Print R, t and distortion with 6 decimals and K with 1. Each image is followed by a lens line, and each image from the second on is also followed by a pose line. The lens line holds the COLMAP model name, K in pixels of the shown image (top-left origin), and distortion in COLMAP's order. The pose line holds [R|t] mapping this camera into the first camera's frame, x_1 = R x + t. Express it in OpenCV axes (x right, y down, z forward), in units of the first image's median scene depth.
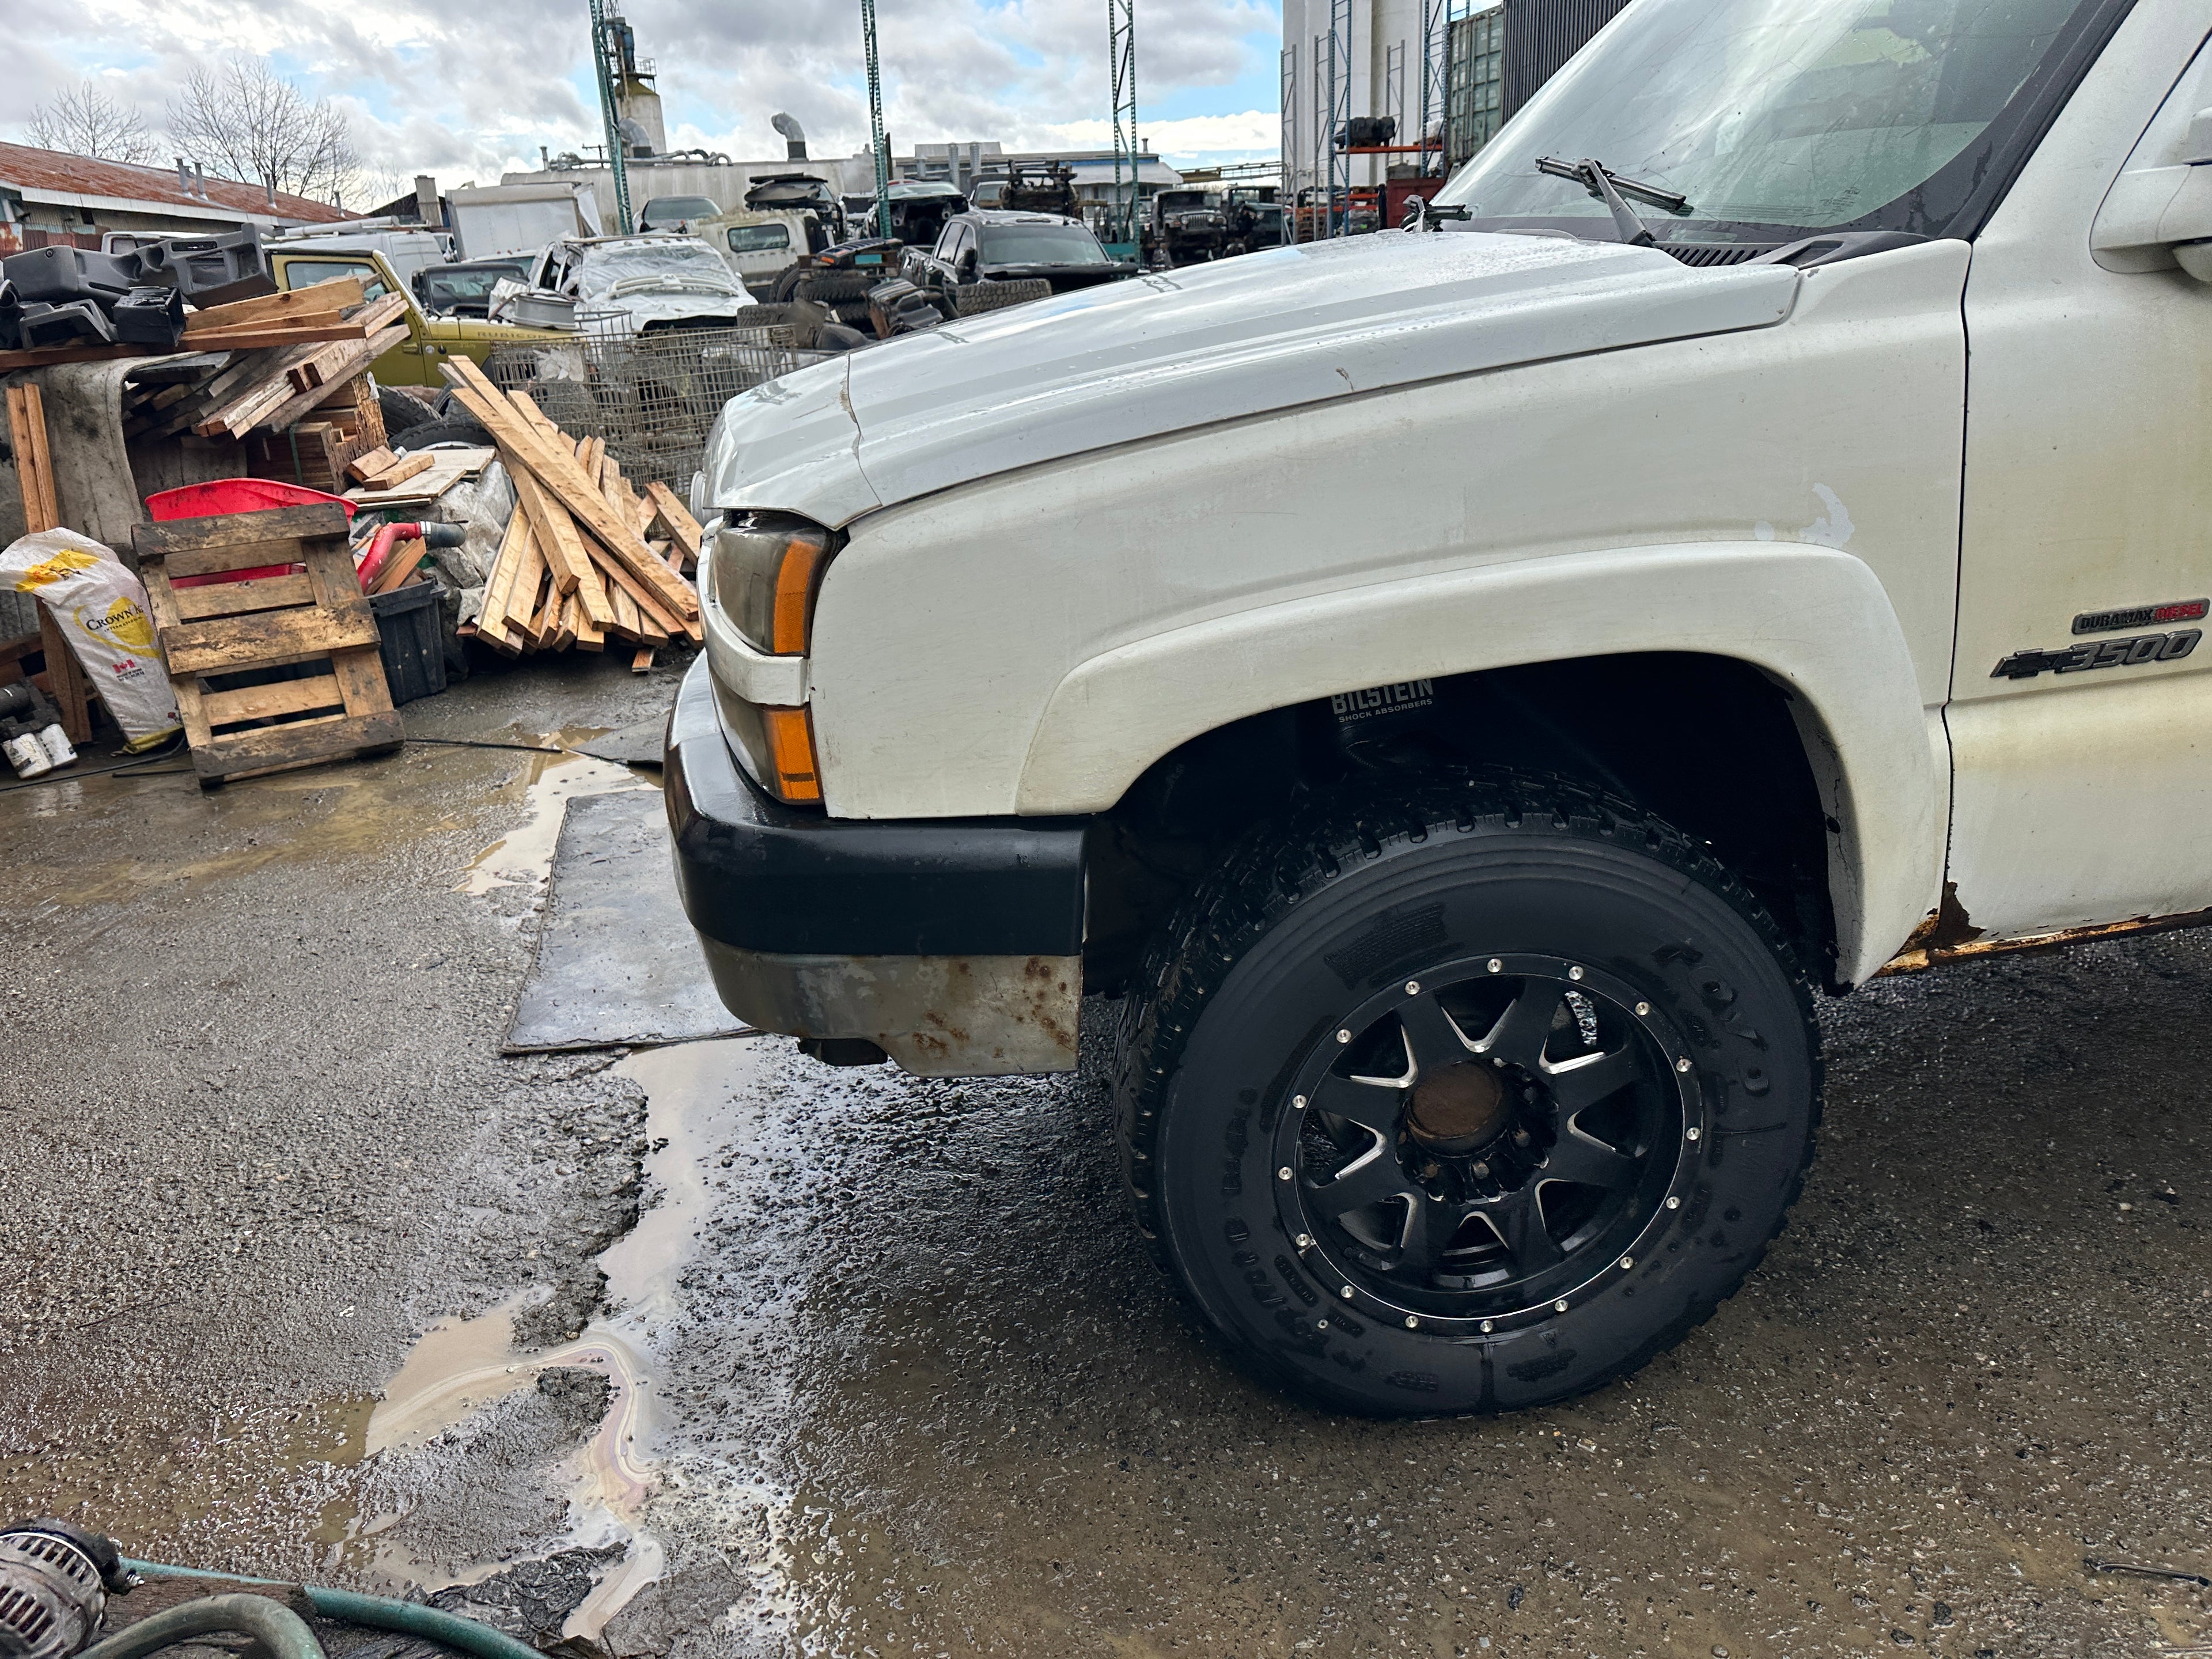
lens RADIAL K [[1568.1, 0, 1092.3], [0, 1568.1, 823.0], [0, 0, 1]] dist [0.061099, -0.047558]
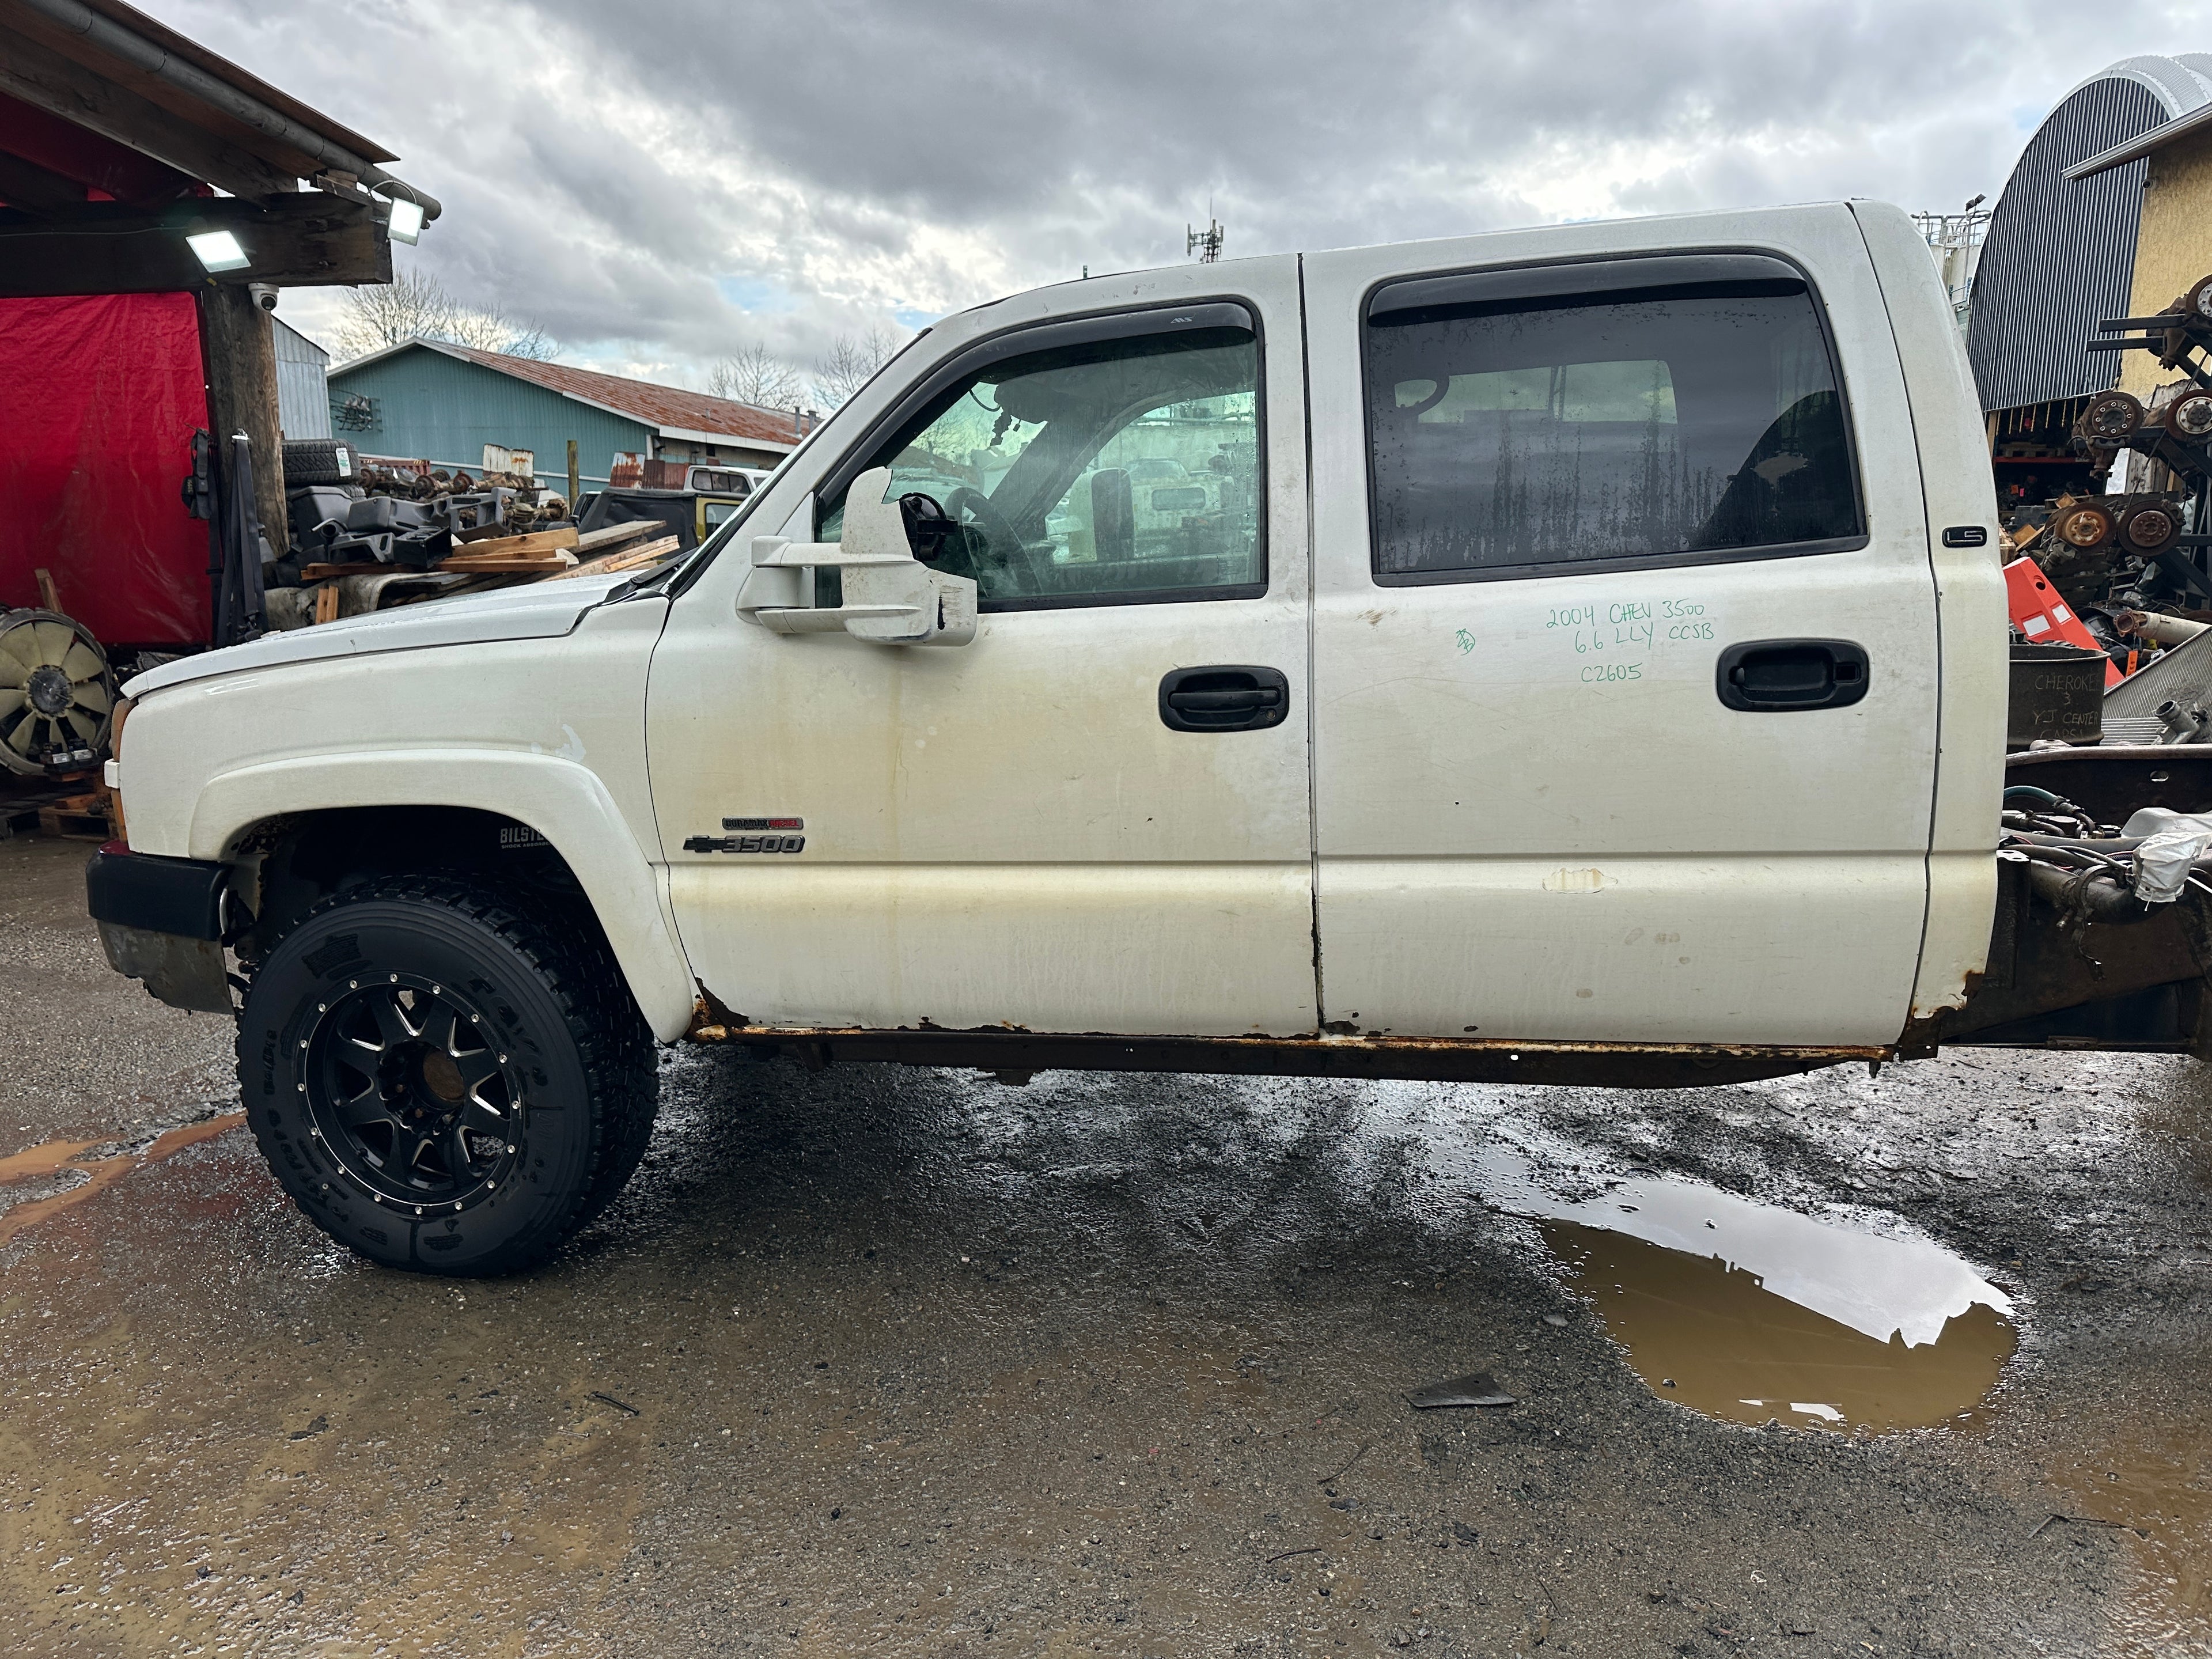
lens RADIAL K [[1565.6, 0, 1106.0], [0, 1565.6, 829.5], [0, 0, 1]] dist [0.087523, -0.127272]
pose [[0.944826, 0.111761, -0.307917, 1.374915], [-0.154303, 0.981024, -0.117402, 0.012766], [0.288953, 0.158438, 0.944142, -0.408632]]
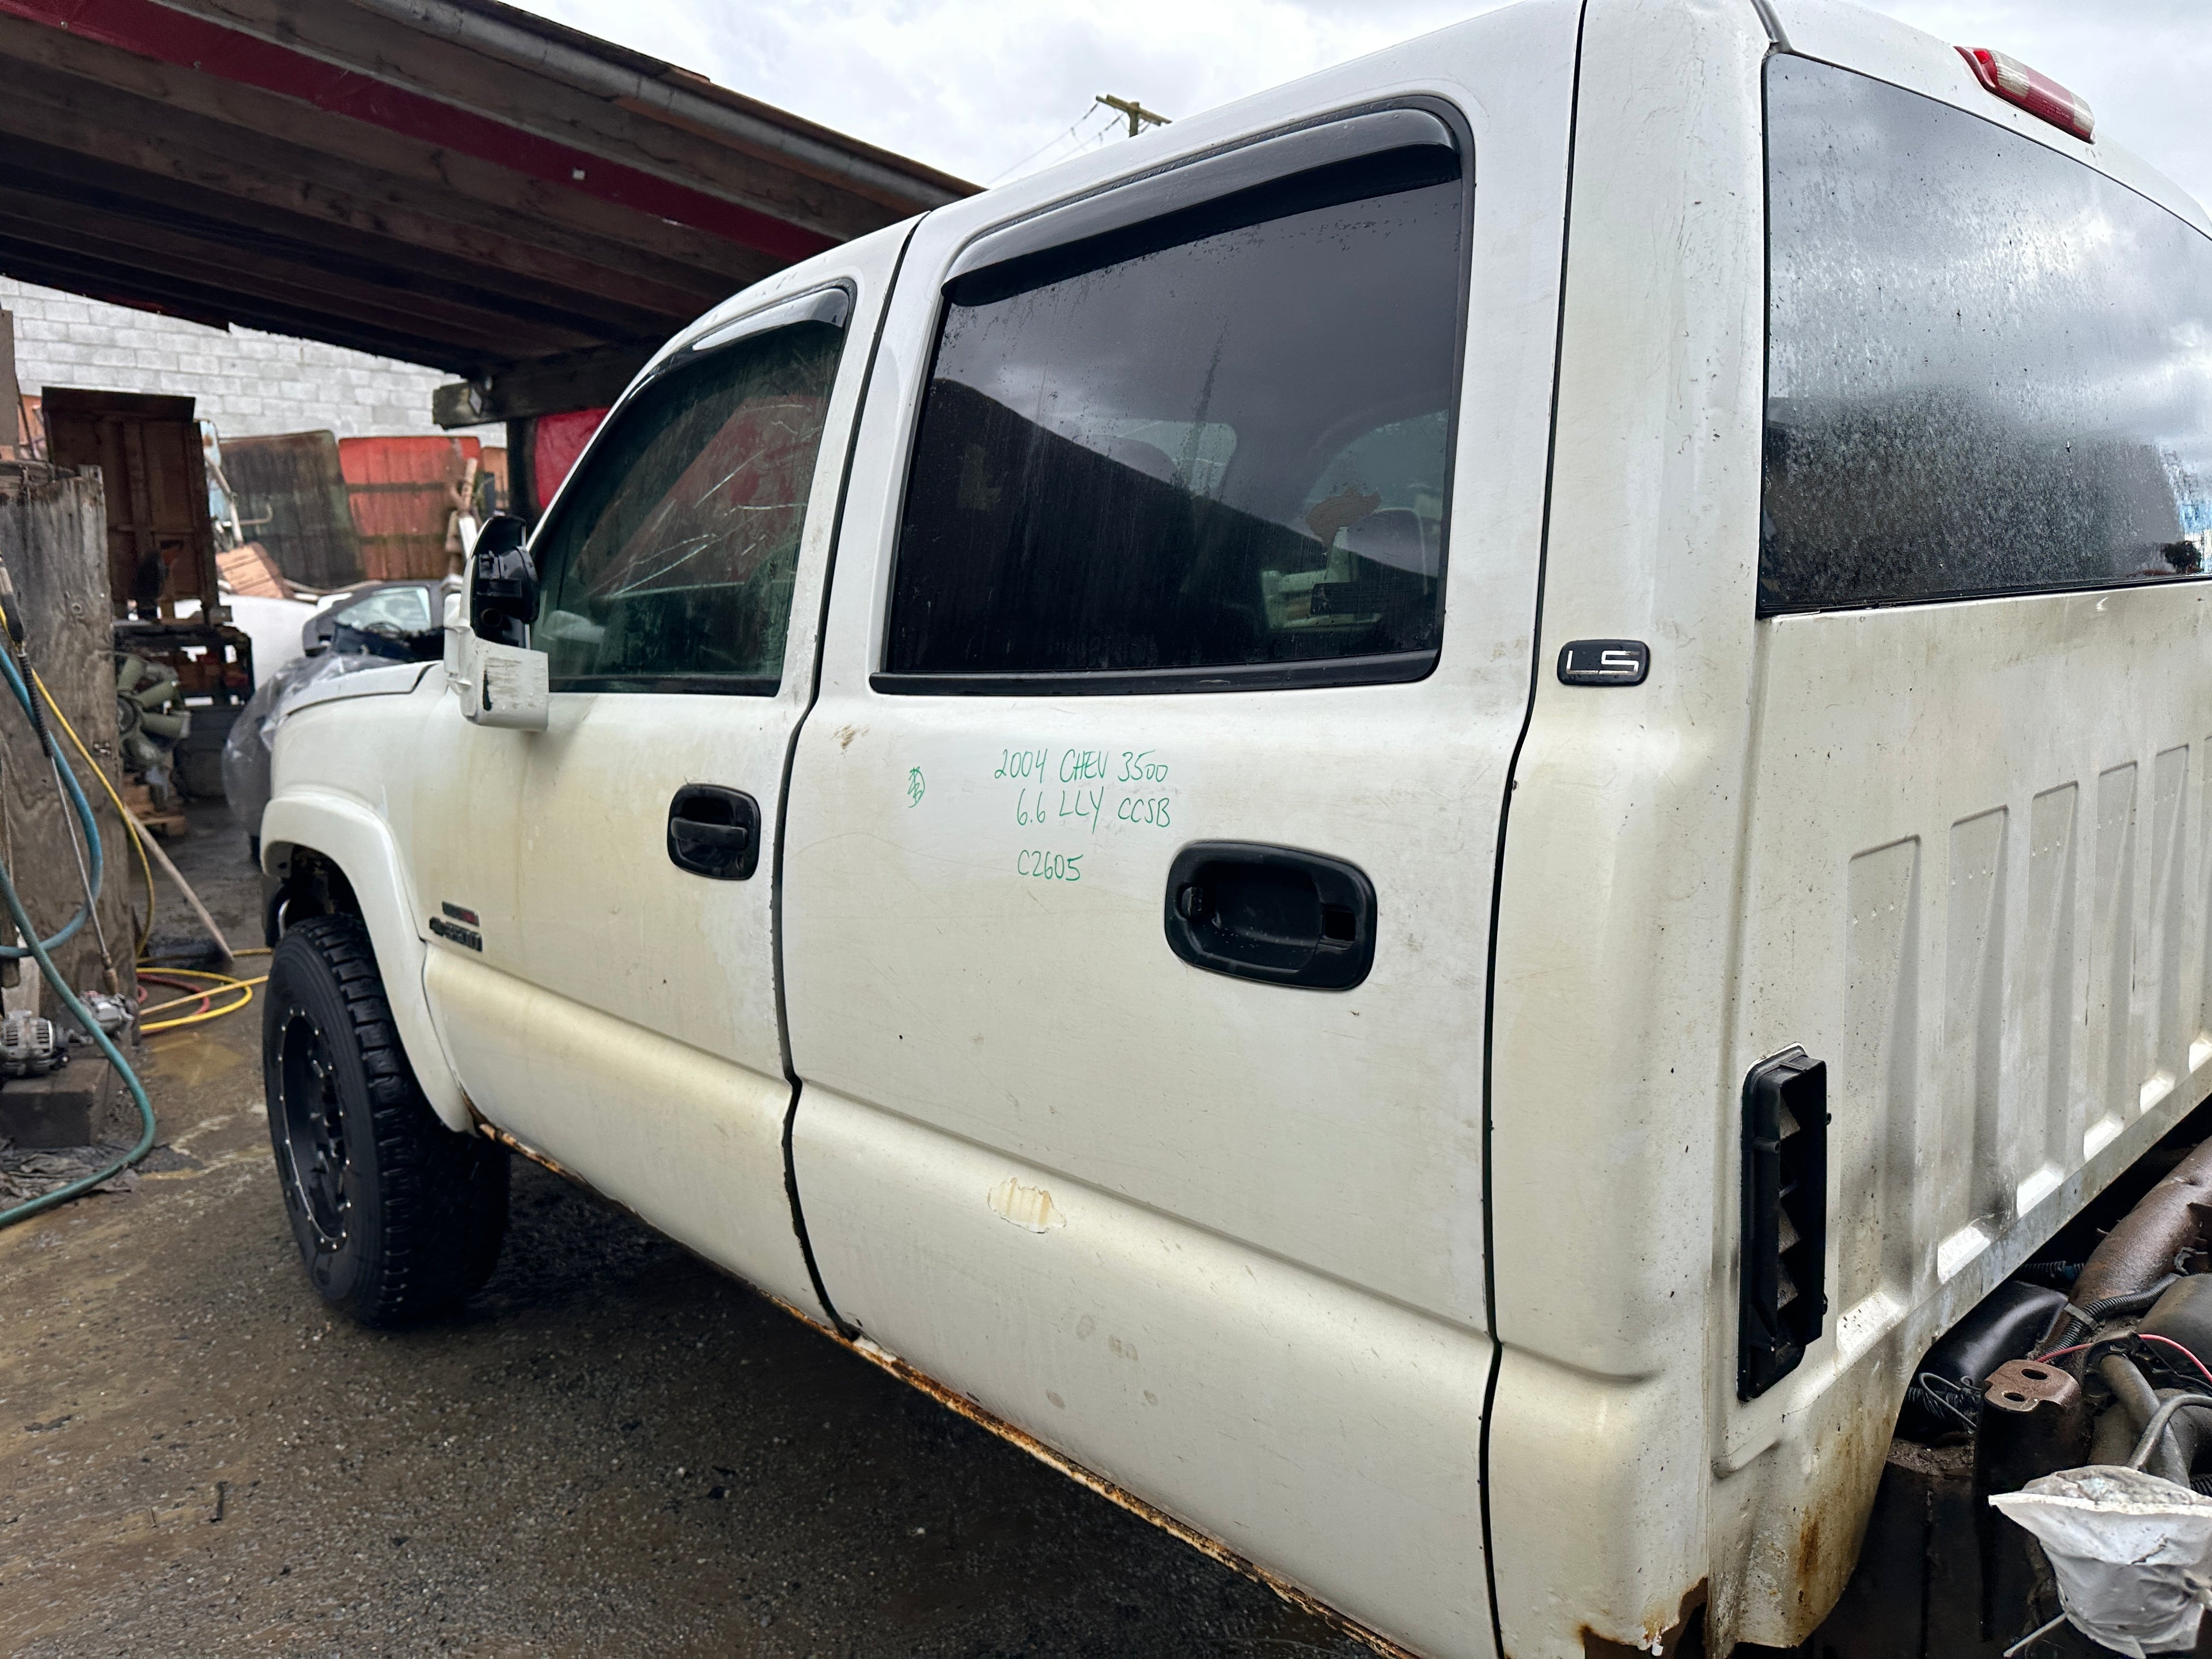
lens RADIAL K [[1568.1, 0, 1092.3], [0, 1568.1, 823.0], [0, 0, 1]] dist [0.061099, -0.047558]
pose [[0.568913, 0.190414, -0.800050, 1.969761], [-0.320148, 0.947365, -0.002181, -0.360492], [0.757524, 0.257376, 0.599929, 0.494750]]
